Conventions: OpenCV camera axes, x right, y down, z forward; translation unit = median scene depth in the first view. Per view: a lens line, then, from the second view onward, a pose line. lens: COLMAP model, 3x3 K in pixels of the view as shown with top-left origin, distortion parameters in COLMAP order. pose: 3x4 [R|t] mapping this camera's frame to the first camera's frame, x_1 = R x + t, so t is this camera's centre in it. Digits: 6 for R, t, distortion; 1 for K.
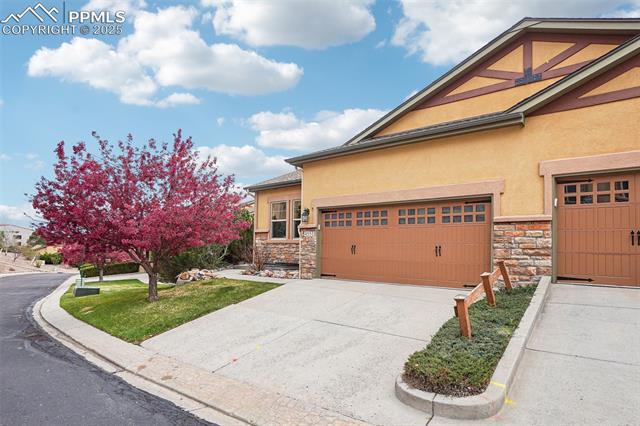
lens RADIAL K [[328.8, 0, 332.3], [0, 328.8, 240.8], [0, 0, 1]] dist [-0.041096, 0.016069]
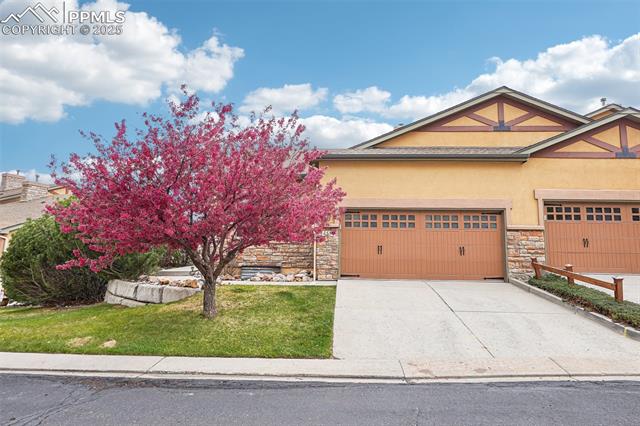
lens RADIAL K [[355.9, 0, 316.4], [0, 355.9, 216.6], [0, 0, 1]] dist [-0.017791, -0.001662]
pose [[0.835084, 0.063225, 0.546477, -0.948614], [-0.016702, 0.995830, -0.089690, 0.033929], [-0.549869, 0.065771, 0.832657, 0.204695]]
